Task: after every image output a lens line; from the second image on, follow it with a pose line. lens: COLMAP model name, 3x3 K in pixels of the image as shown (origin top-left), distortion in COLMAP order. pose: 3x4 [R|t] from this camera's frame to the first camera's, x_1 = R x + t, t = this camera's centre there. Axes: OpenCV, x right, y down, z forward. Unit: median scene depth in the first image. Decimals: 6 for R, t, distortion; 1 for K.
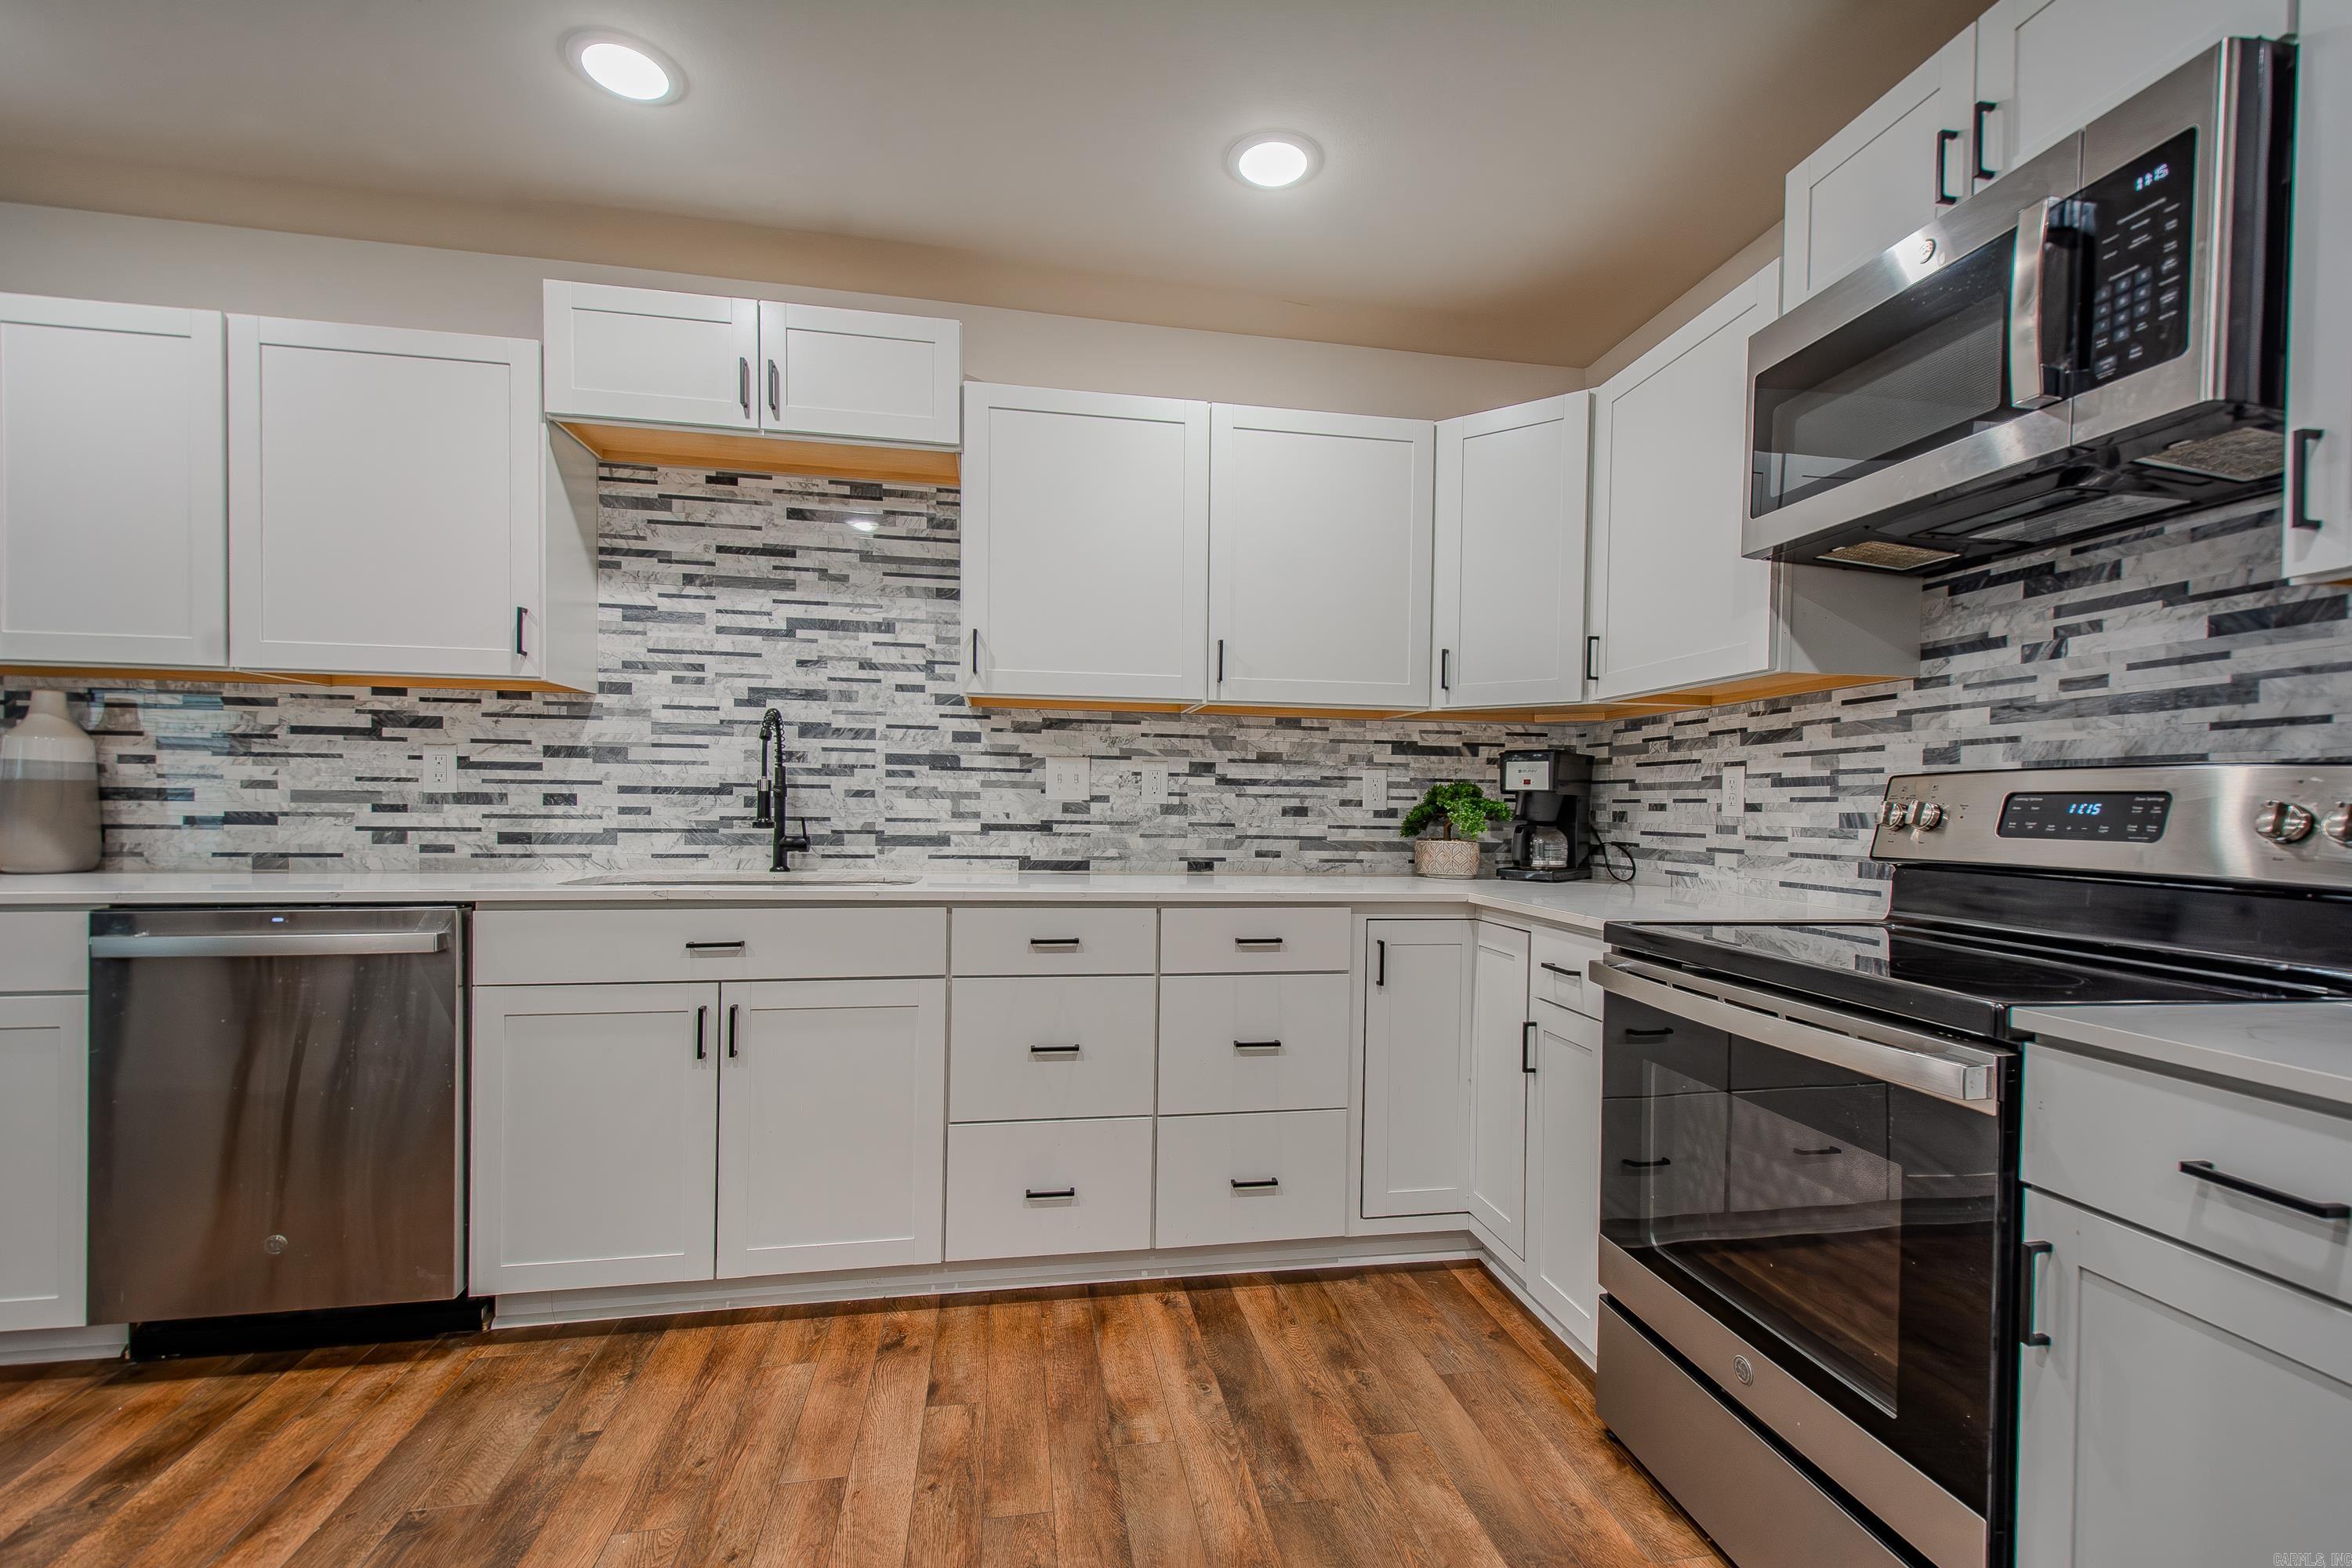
lens RADIAL K [[1026.1, 0, 1215.3], [0, 1026.1, 820.6], [0, 0, 1]] dist [0.021469, -0.008253]
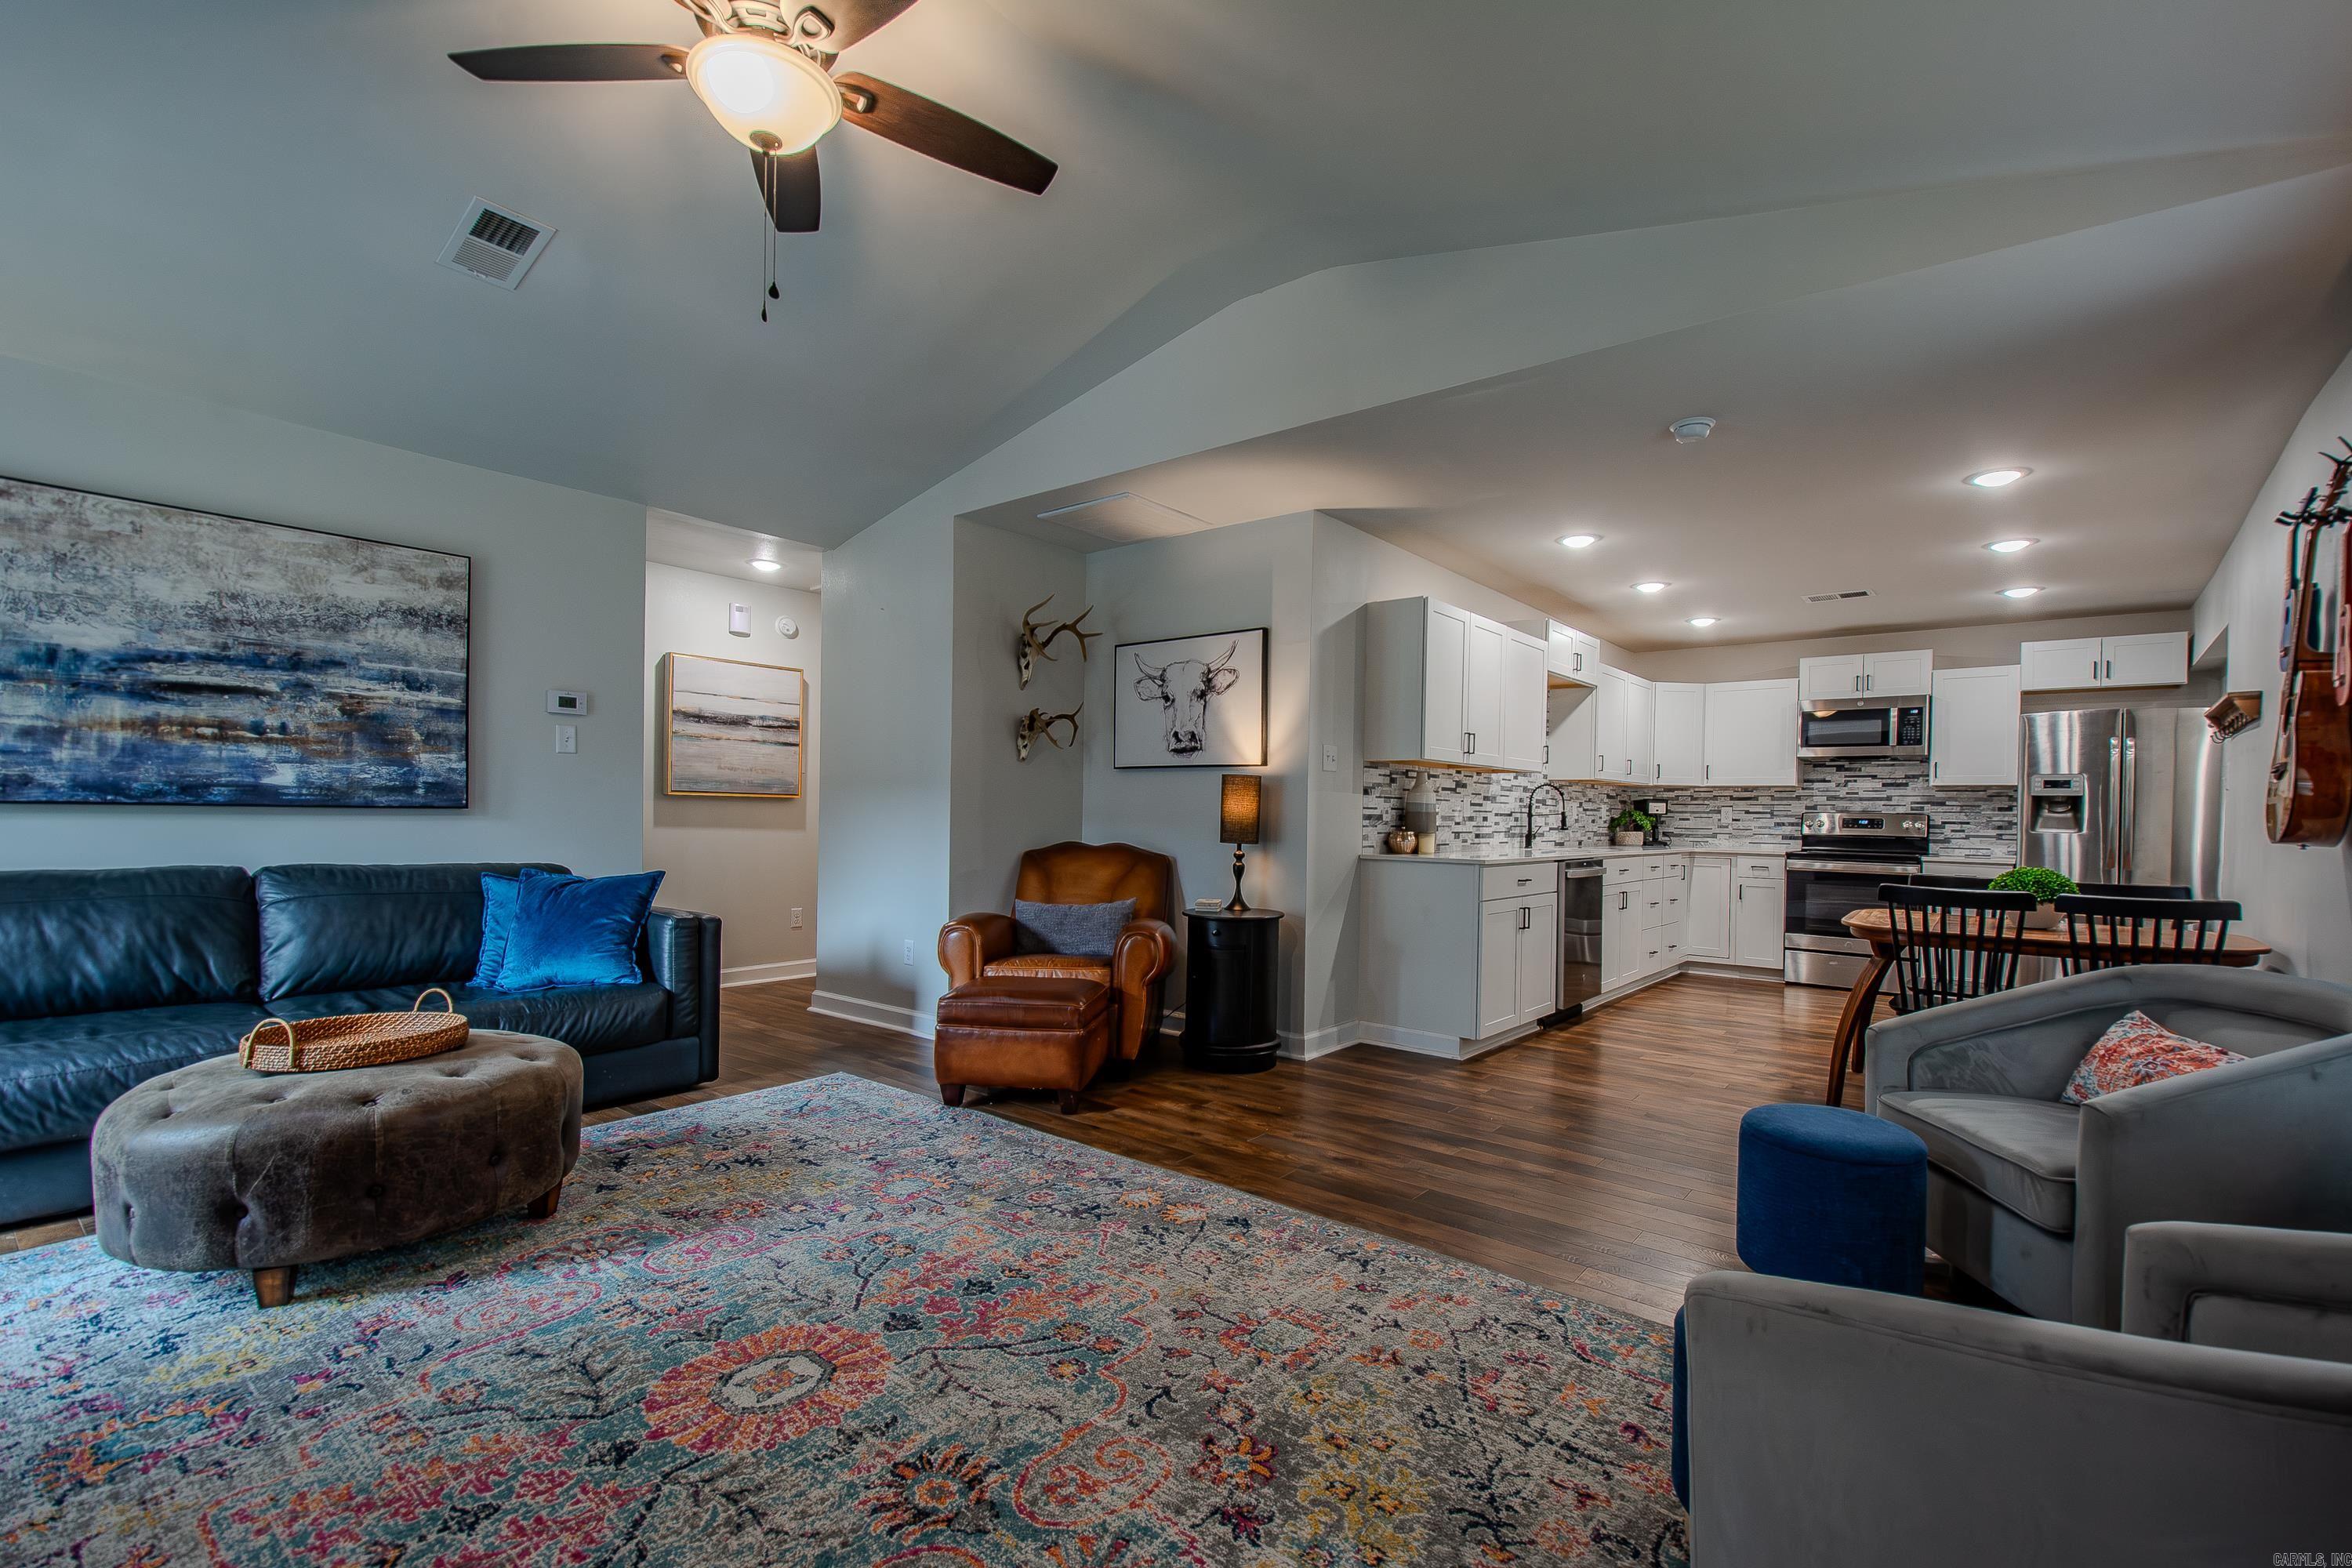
lens RADIAL K [[1026.1, 0, 1215.3], [0, 1026.1, 820.6], [0, 0, 1]] dist [0.021469, -0.008253]
pose [[0.757278, -0.005537, 0.653069, -2.615224], [0.002677, 0.999982, 0.005374, -0.030132], [-0.653087, -0.002321, 0.757279, -0.361207]]
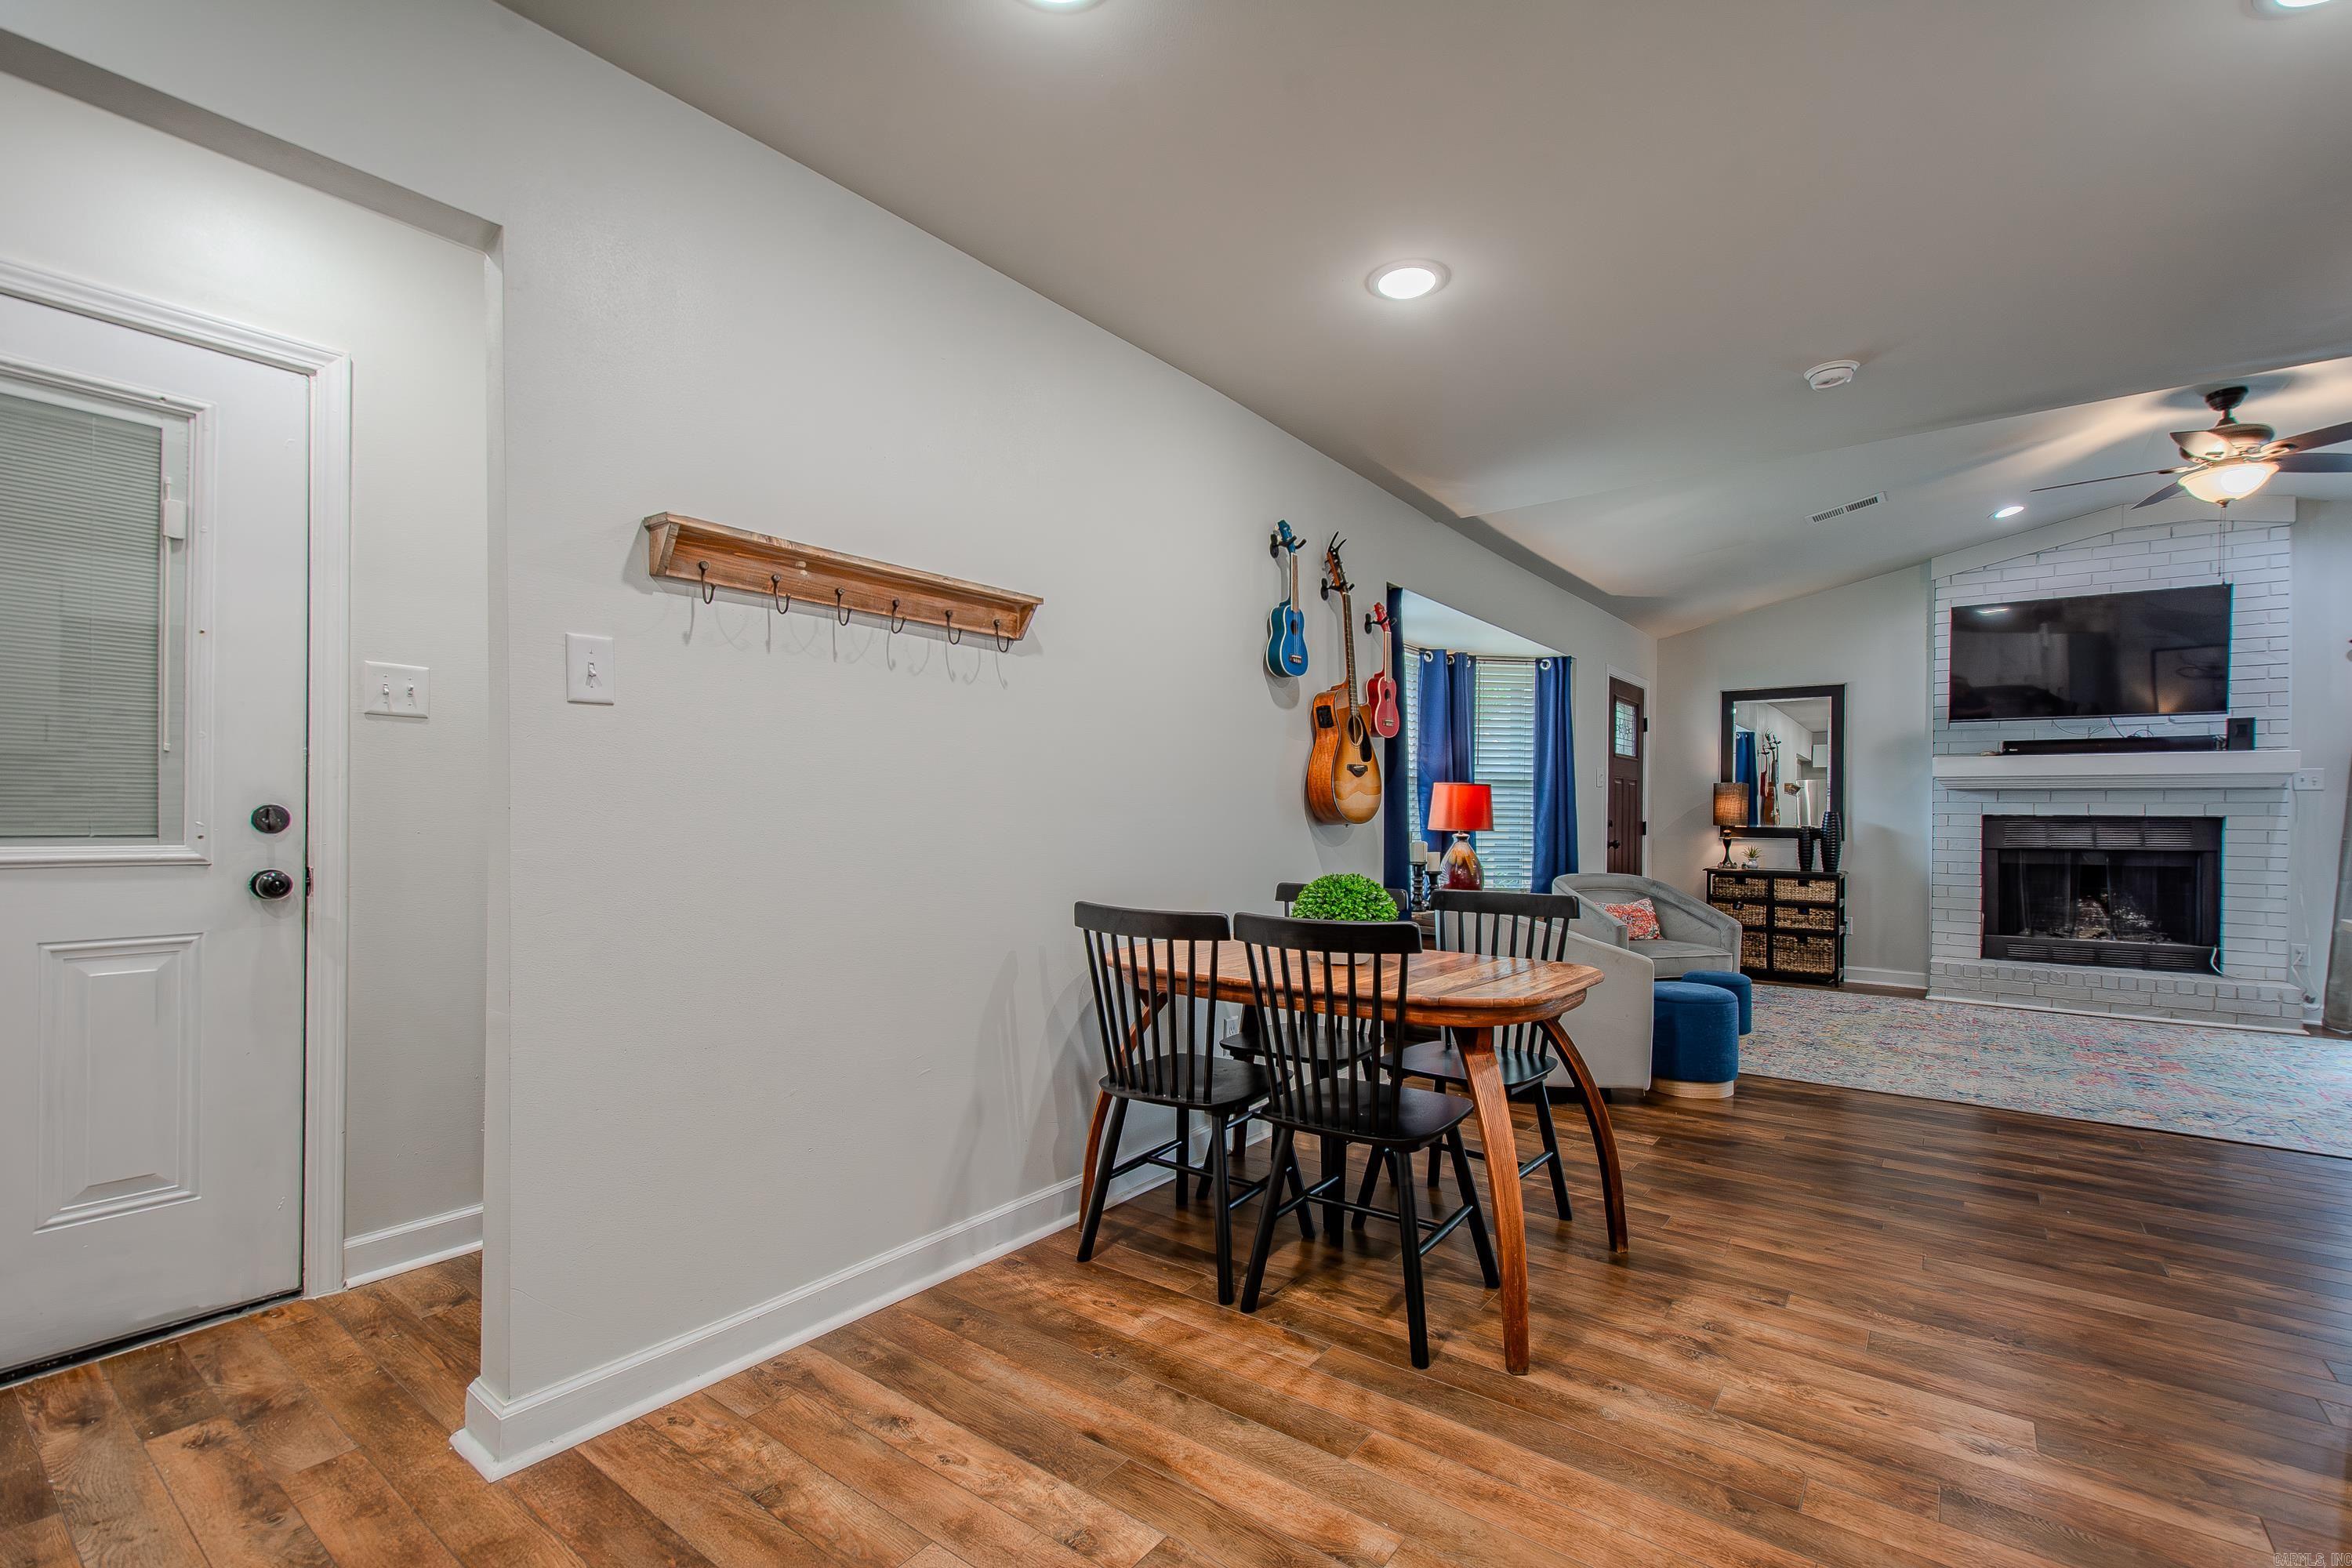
lens RADIAL K [[1026.1, 0, 1215.3], [0, 1026.1, 820.6], [0, 0, 1]] dist [0.021469, -0.008253]
pose [[-0.737213, -0.017574, -0.675431, 0.039733], [-0.033445, 0.999385, 0.010500, -0.006907], [0.674832, 0.030330, -0.737348, 0.662019]]
